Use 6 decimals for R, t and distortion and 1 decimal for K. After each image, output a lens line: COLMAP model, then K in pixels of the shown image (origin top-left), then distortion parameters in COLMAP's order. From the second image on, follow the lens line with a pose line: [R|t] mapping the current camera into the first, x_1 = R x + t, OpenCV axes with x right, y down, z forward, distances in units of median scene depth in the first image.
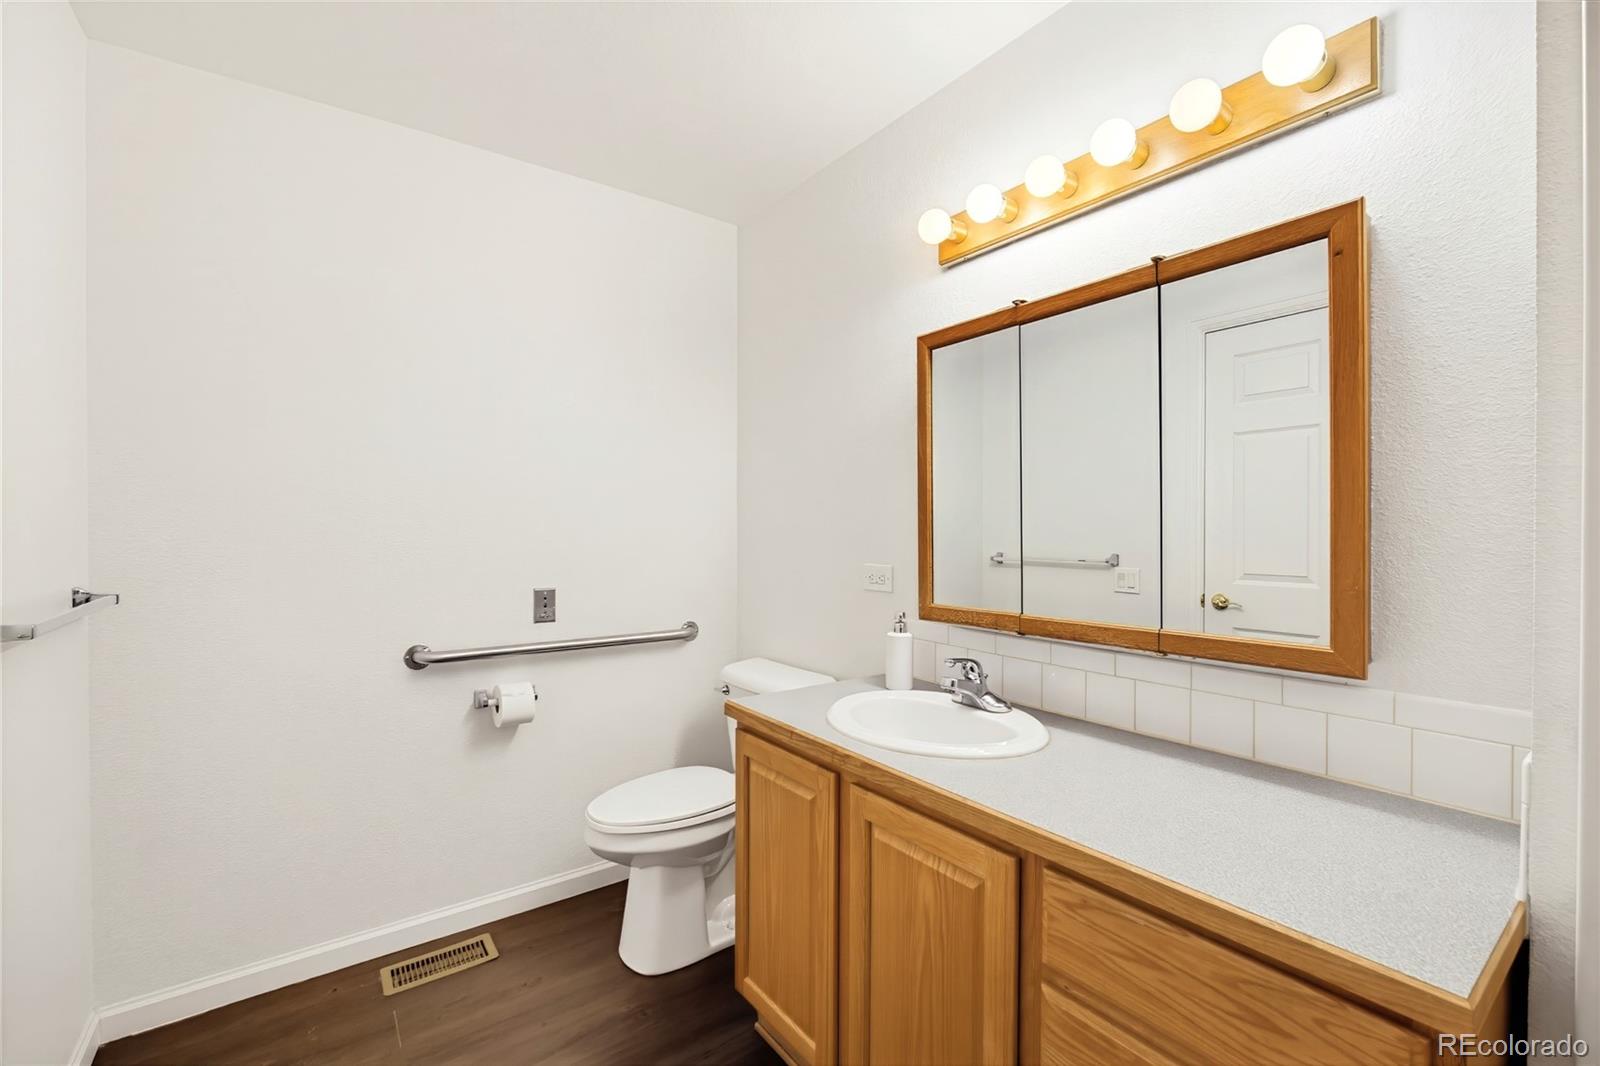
lens RADIAL K [[679.8, 0, 797.4], [0, 679.8, 531.9], [0, 0, 1]] dist [-0.019030, 0.000917]
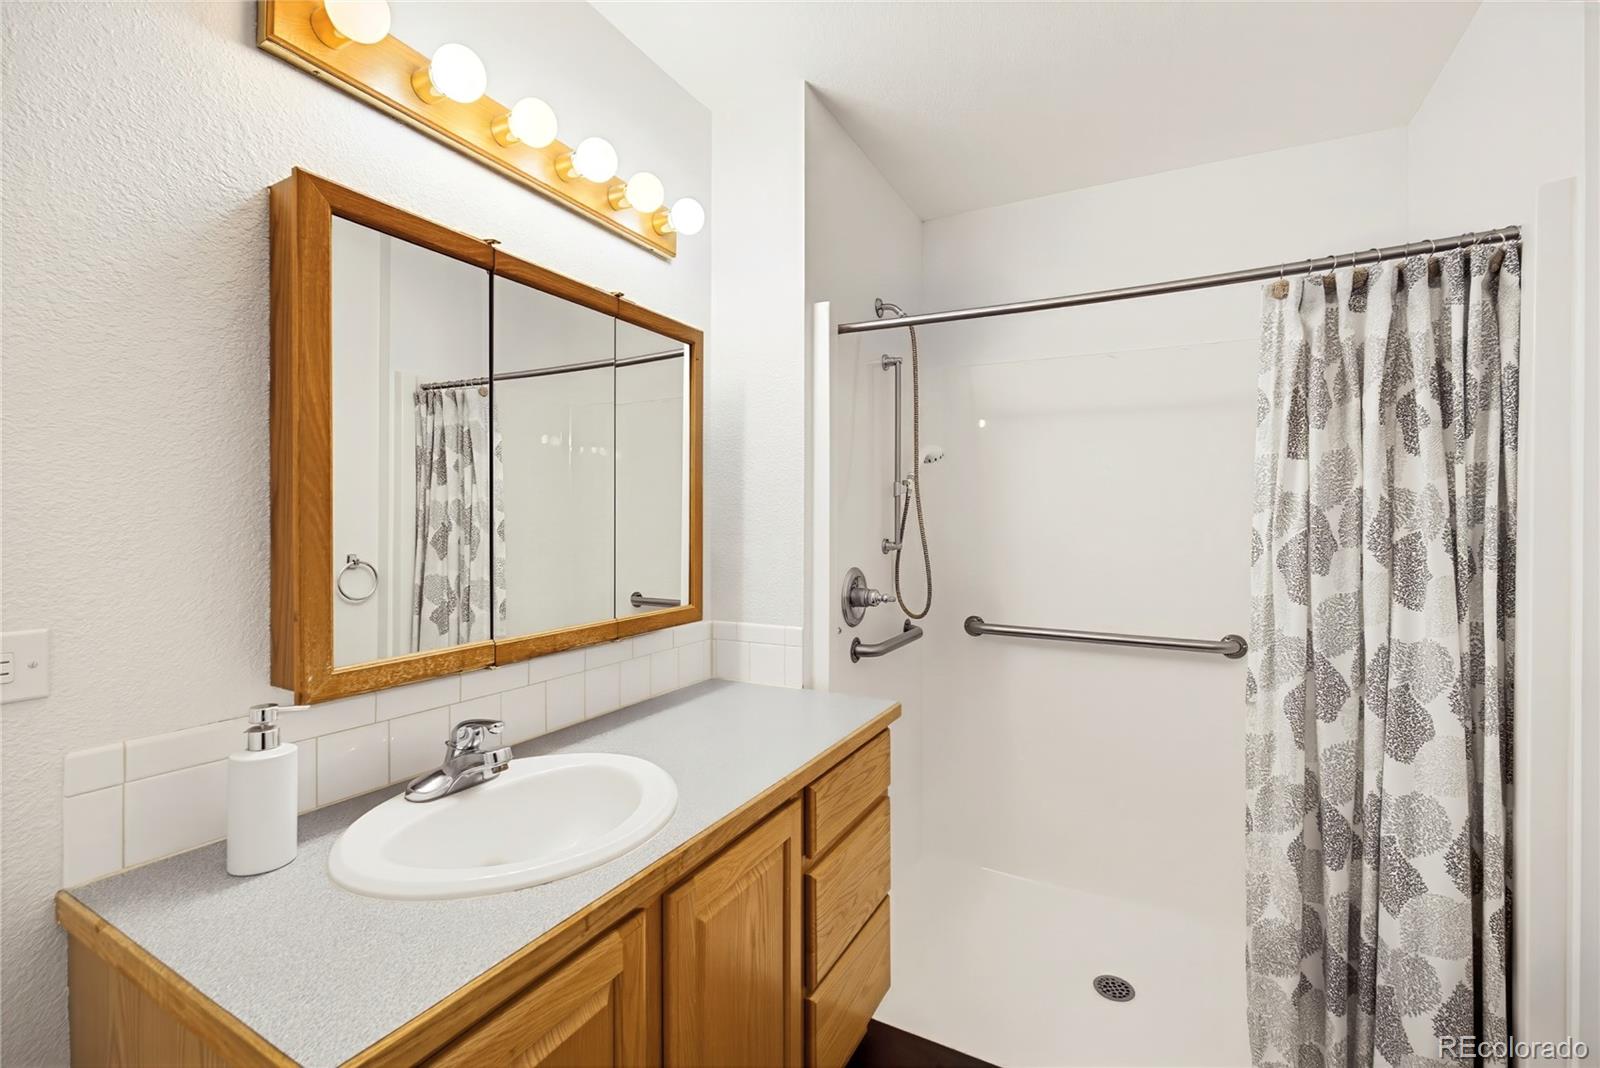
lens RADIAL K [[679.8, 0, 799.8], [0, 679.8, 523.1], [0, 0, 1]] dist [-0.019030, 0.000917]
pose [[-0.430649, 0.001973, 0.902518, -0.571204], [0.005265, 0.999986, 0.000327, -0.014810], [-0.902504, 0.004893, -0.430653, 1.098264]]
